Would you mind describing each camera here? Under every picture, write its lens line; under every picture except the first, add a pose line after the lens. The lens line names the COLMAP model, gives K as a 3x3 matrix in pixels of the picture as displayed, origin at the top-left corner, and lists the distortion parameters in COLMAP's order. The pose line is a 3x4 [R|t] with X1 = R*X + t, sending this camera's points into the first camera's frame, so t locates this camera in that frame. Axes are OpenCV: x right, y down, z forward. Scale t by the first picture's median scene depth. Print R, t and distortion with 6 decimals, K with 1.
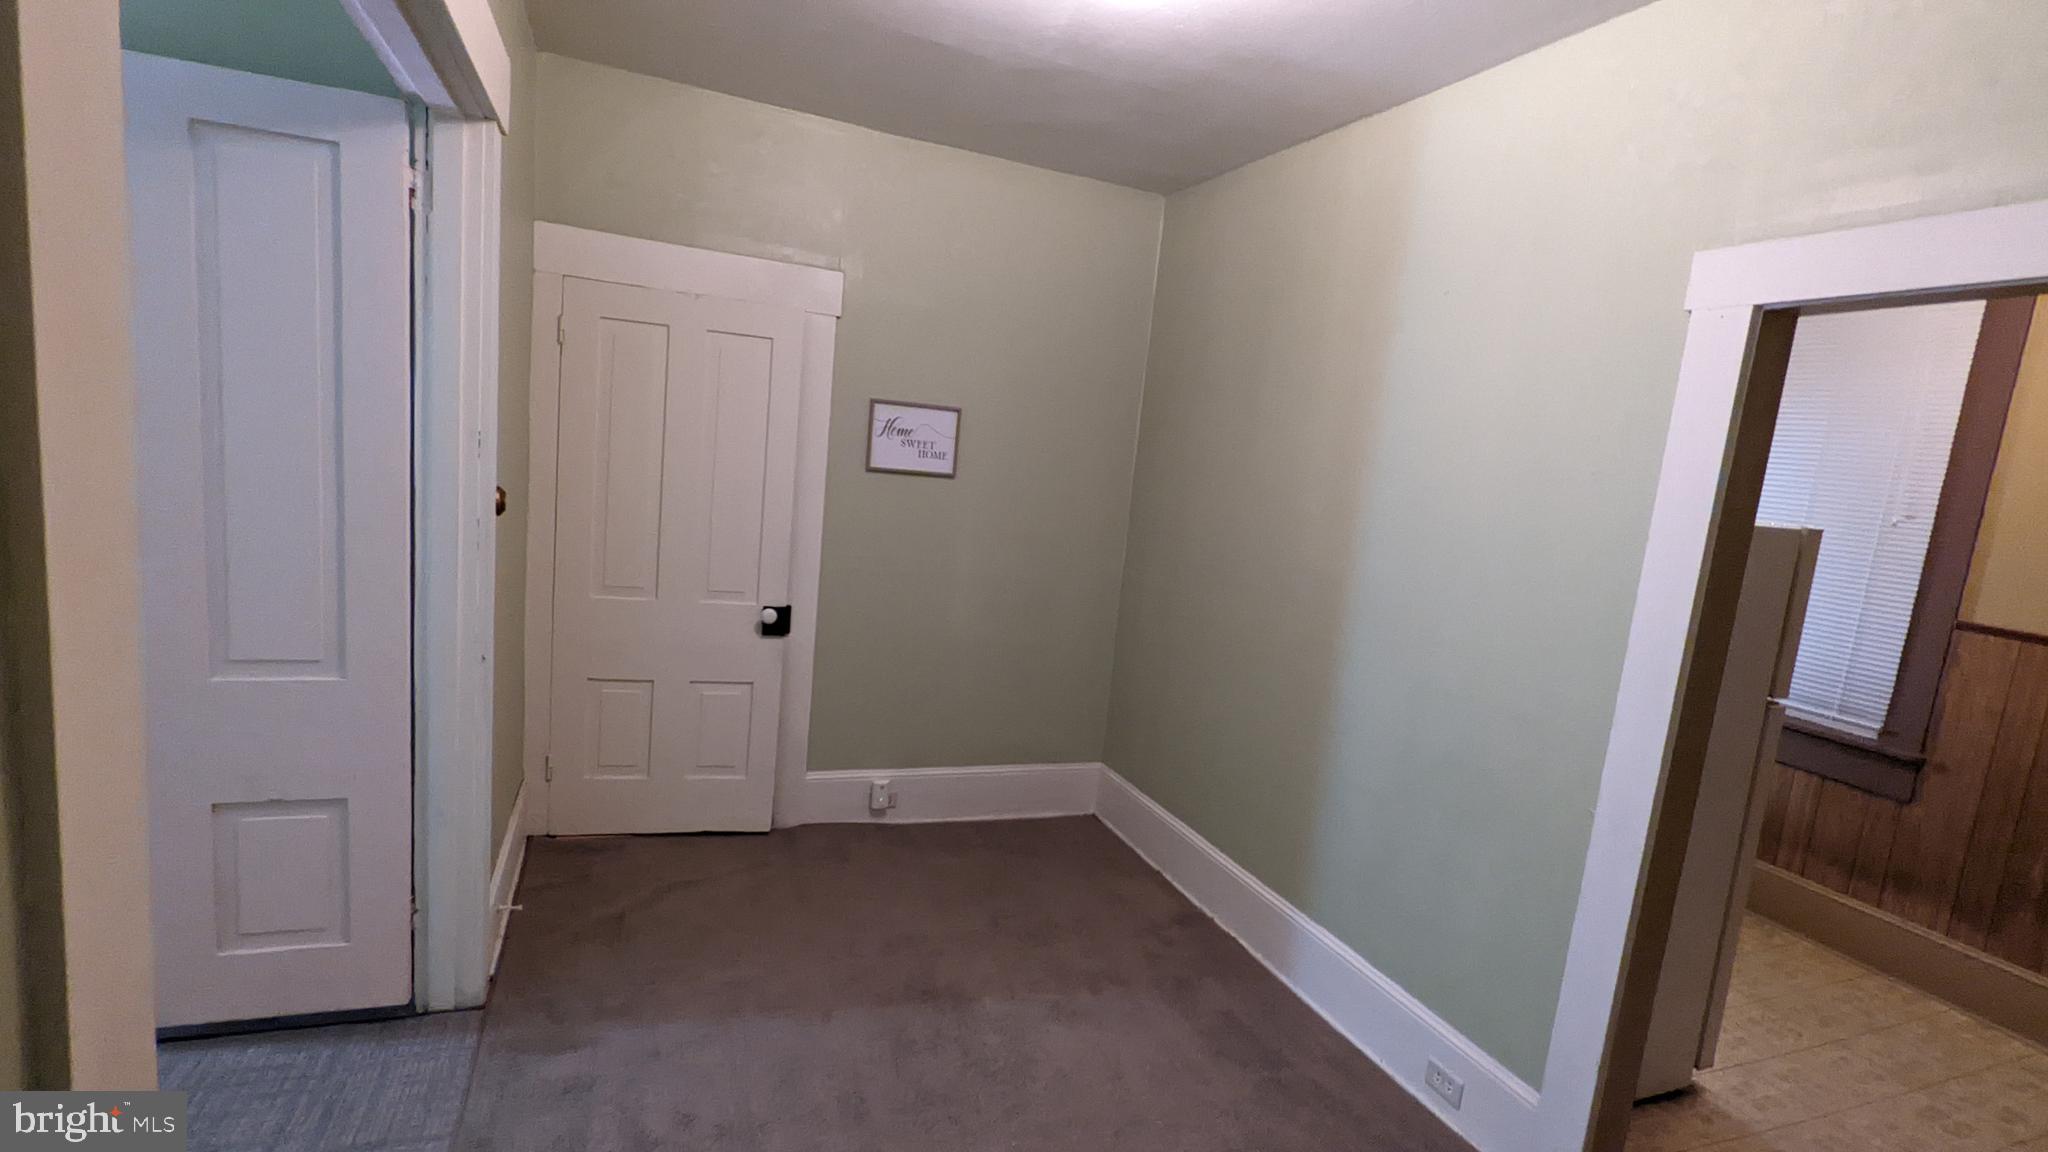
lens RADIAL K [[982.5, 0, 1026.6], [0, 982.5, 581.5], [0, 0, 1]] dist [0.014136, -0.000177]
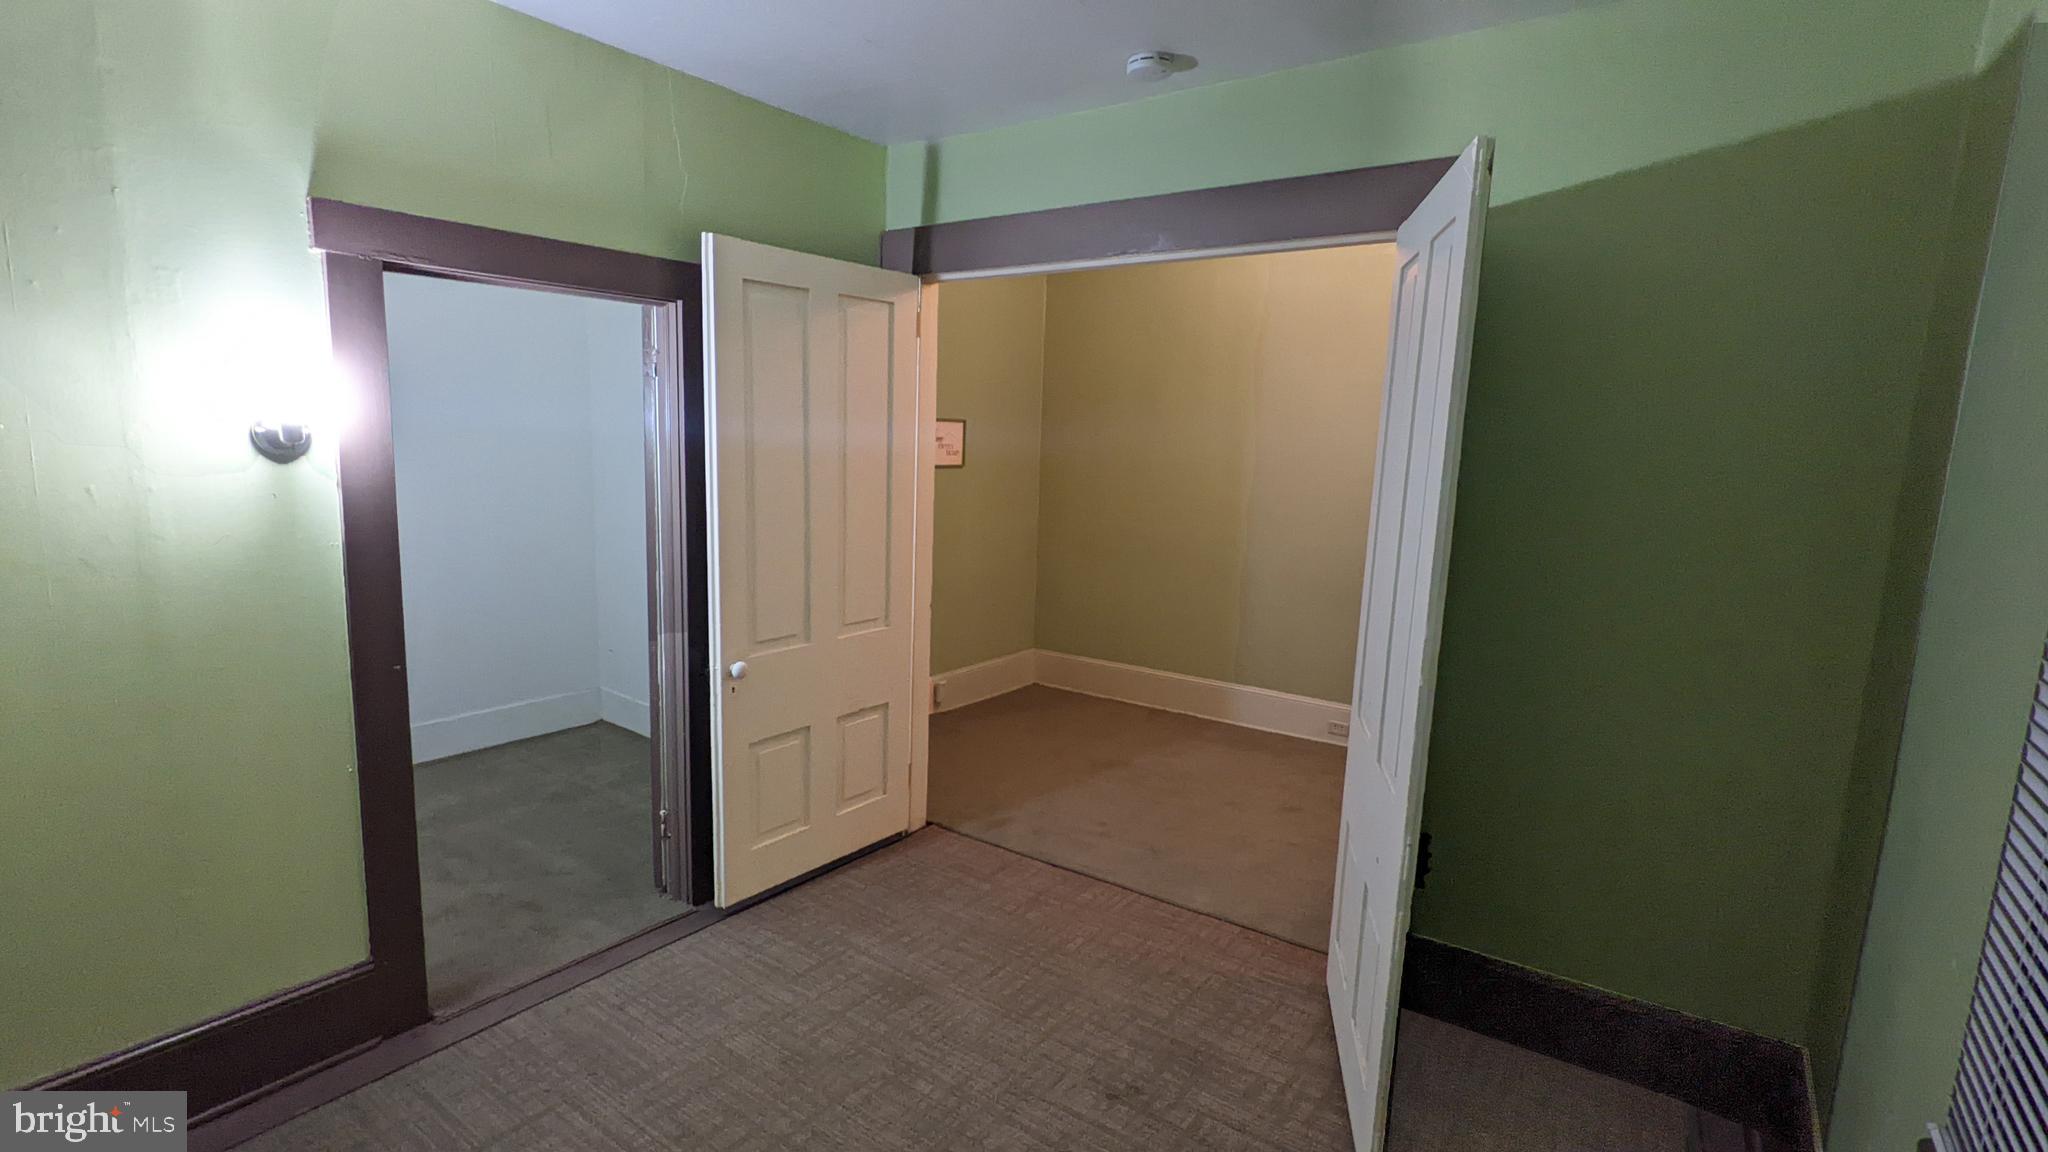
lens RADIAL K [[965.6, 0, 1024.0], [0, 965.6, 576.0], [0, 0, 1]] dist [0.014795, 0.000011]
pose [[0.836705, -0.151967, 0.526146, -0.815805], [0.129829, 0.988383, 0.079014, -0.049605], [-0.532042, 0.002197, 0.846715, -0.279776]]
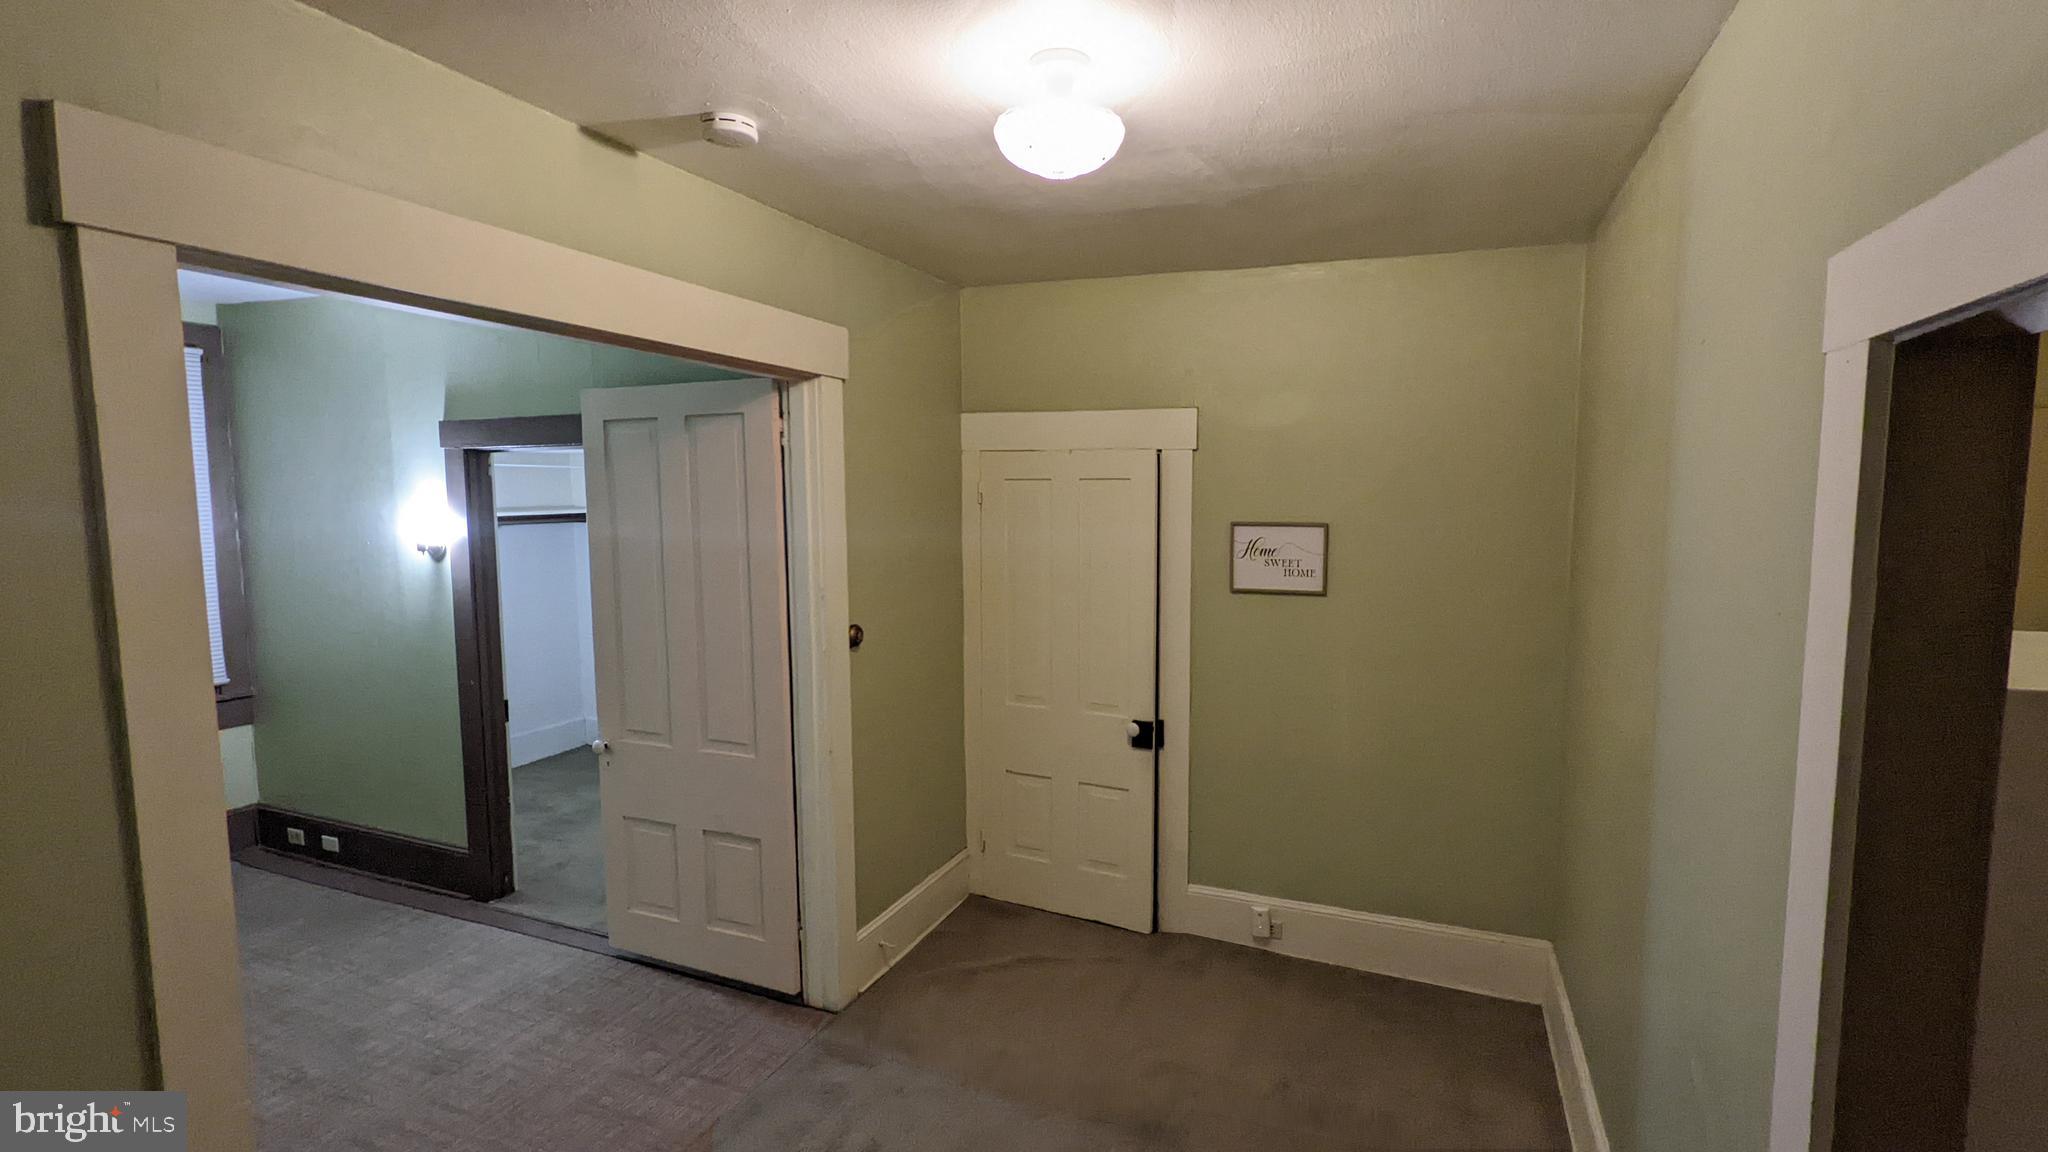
lens RADIAL K [[982.5, 0, 1026.6], [0, 982.5, 581.5], [0, 0, 1]] dist [0.014136, -0.000177]
pose [[0.714283, -0.031953, -0.699127, 0.402744], [-0.029840, 0.996658, -0.076038, -0.040188], [0.699220, 0.075175, 0.710943, 0.127990]]
